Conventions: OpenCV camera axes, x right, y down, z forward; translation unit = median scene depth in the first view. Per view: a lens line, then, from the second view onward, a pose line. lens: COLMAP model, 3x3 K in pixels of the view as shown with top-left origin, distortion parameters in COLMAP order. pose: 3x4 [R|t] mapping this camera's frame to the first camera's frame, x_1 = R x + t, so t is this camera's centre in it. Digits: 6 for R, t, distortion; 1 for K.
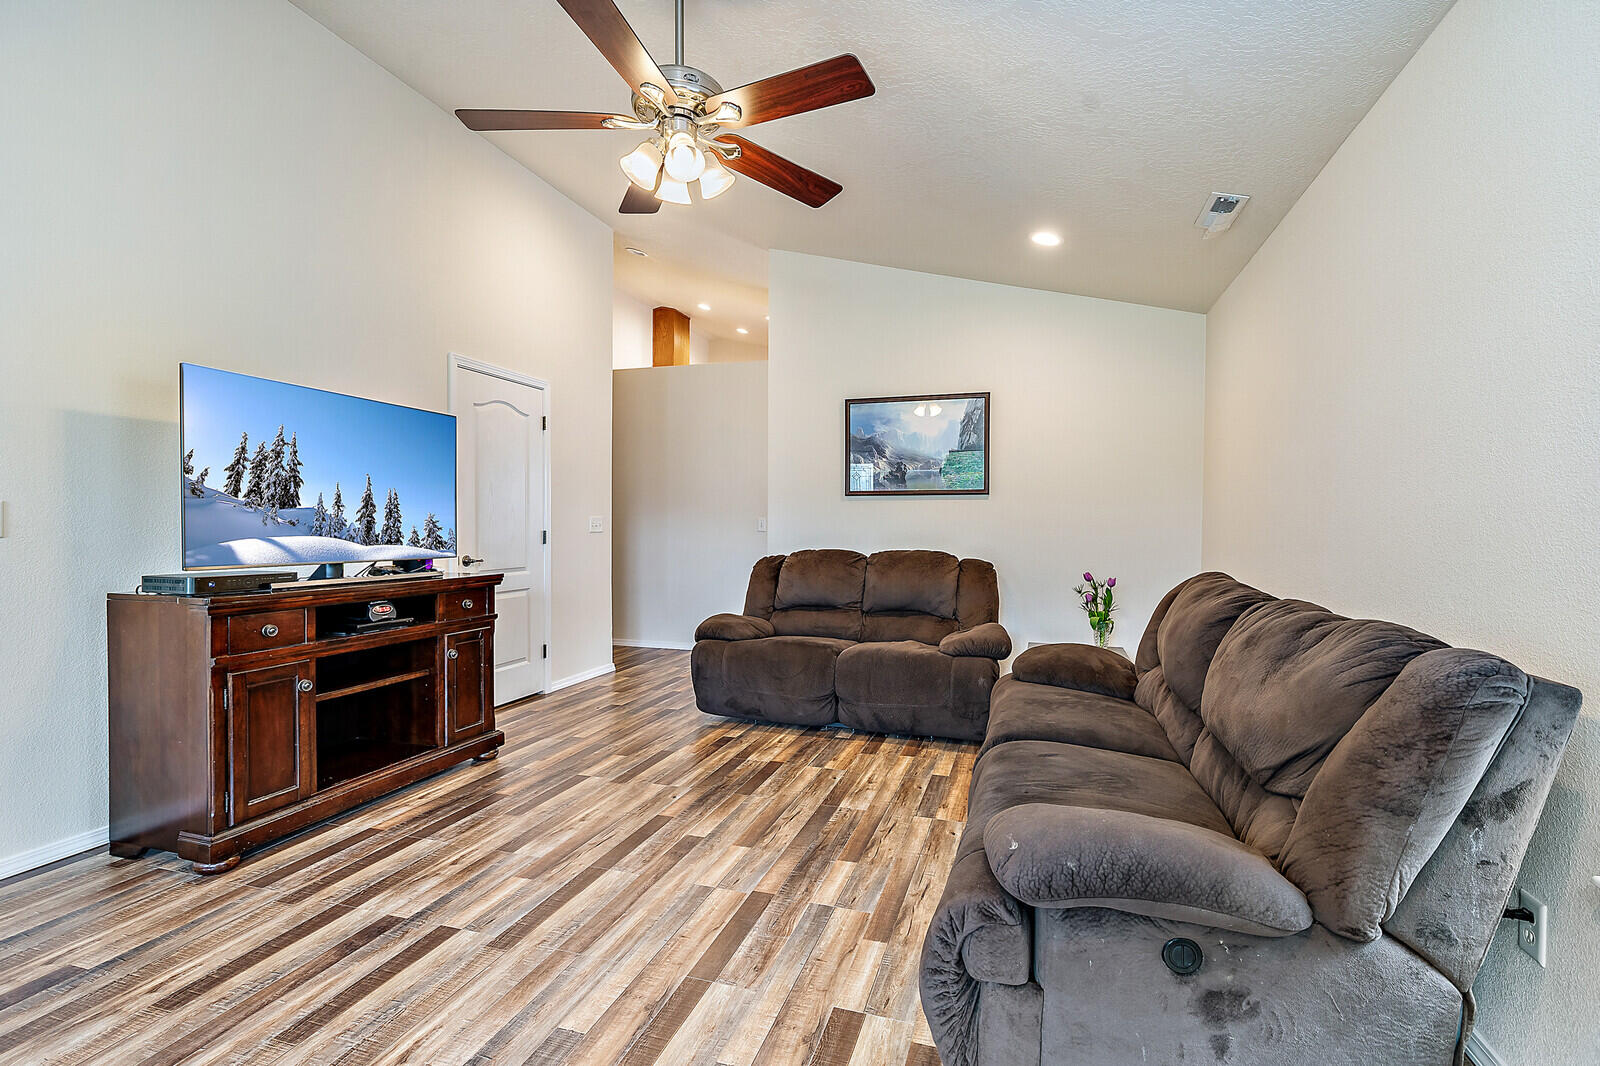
lens RADIAL K [[734.2, 0, 805.1], [0, 734.2, 537.5], [0, 0, 1]] dist [0.007737, -0.000706]
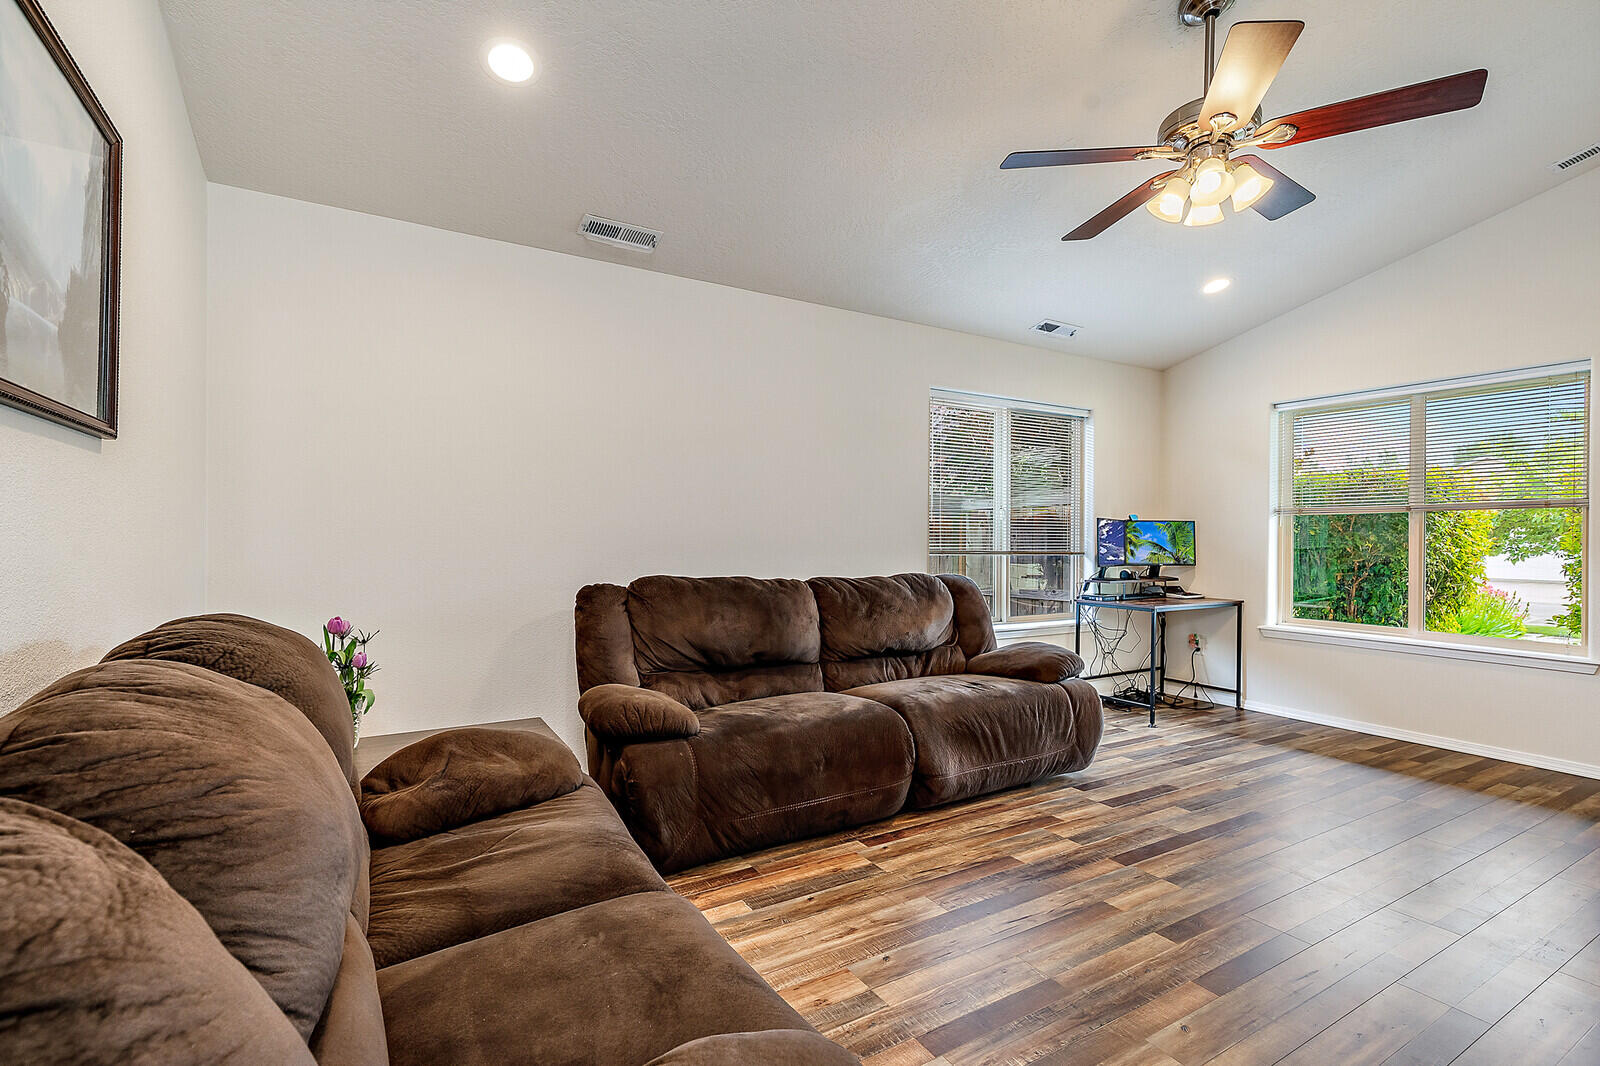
lens RADIAL K [[742.5, 0, 808.8], [0, 742.5, 539.3], [0, 0, 1]] dist [0.006188, 0.000218]
pose [[-0.752188, -0.016199, 0.658750, -0.294857], [0.000195, 0.999692, 0.024806, -0.028522], [-0.658949, 0.018787, -0.751953, 1.433261]]
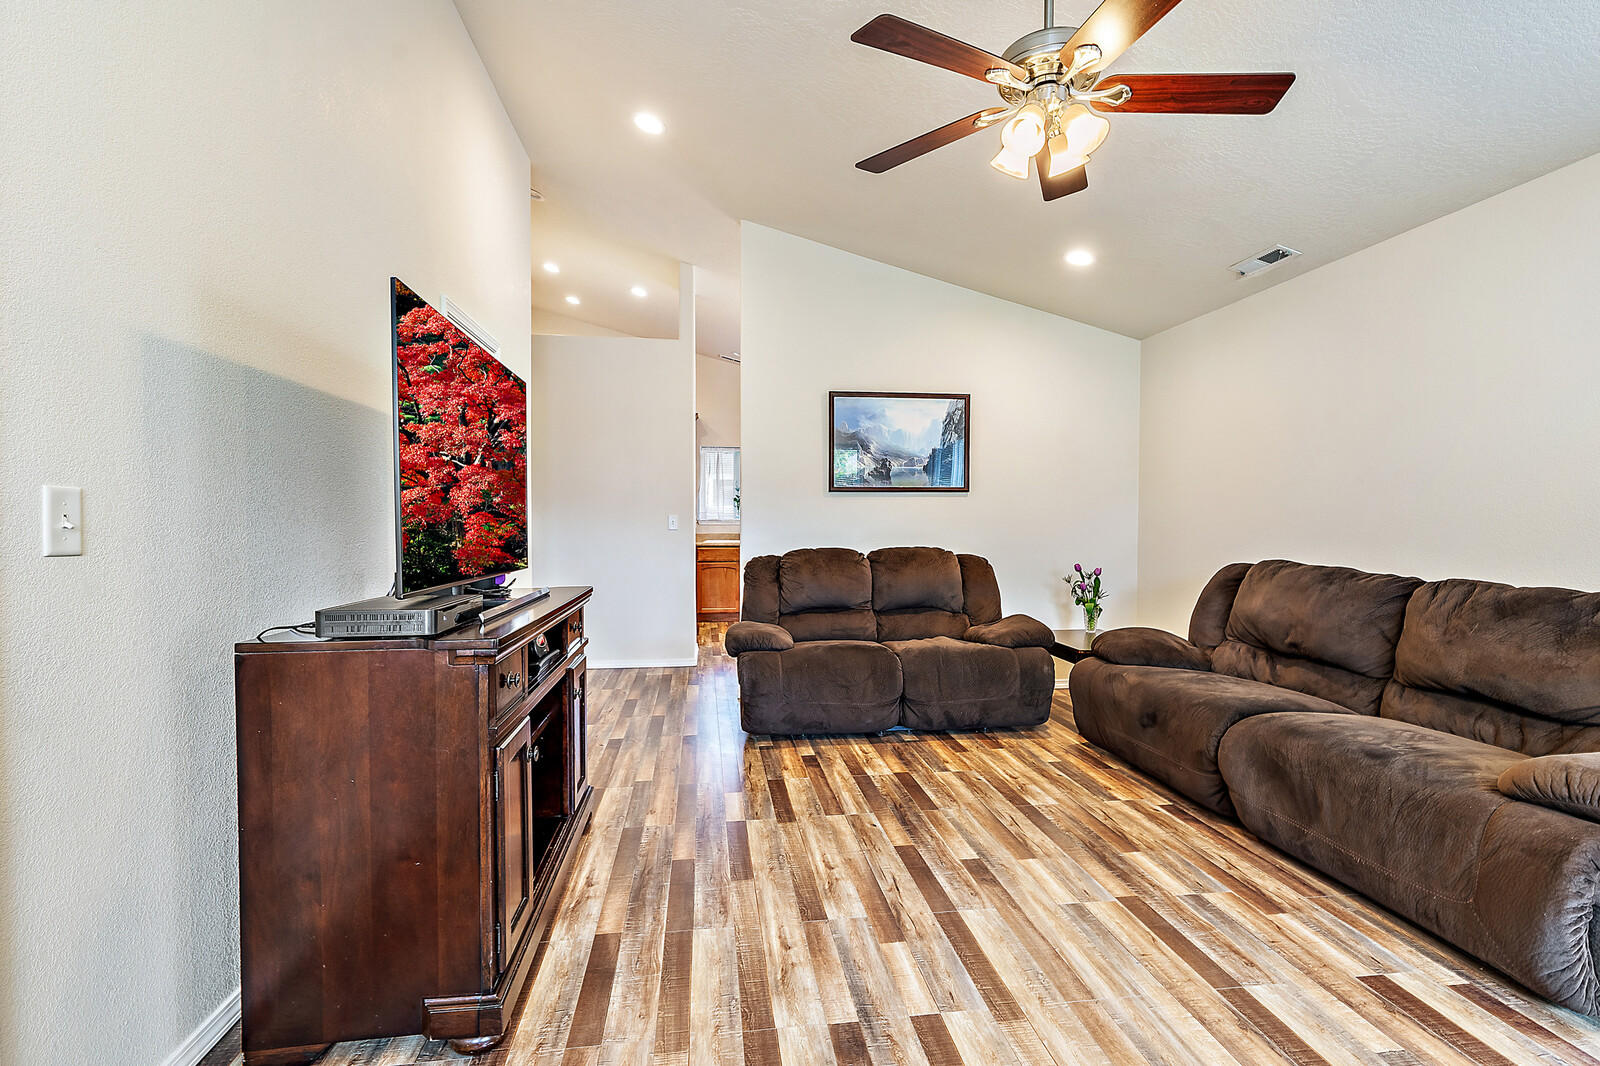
lens RADIAL K [[753.6, 0, 803.4], [0, 753.6, 538.9], [0, 0, 1]] dist [0.005690, 0.000104]
pose [[0.903839, -0.014885, 0.427613, -0.577315], [0.011860, 0.999882, 0.009736, -0.007405], [-0.427708, -0.003729, 0.903909, 0.179907]]
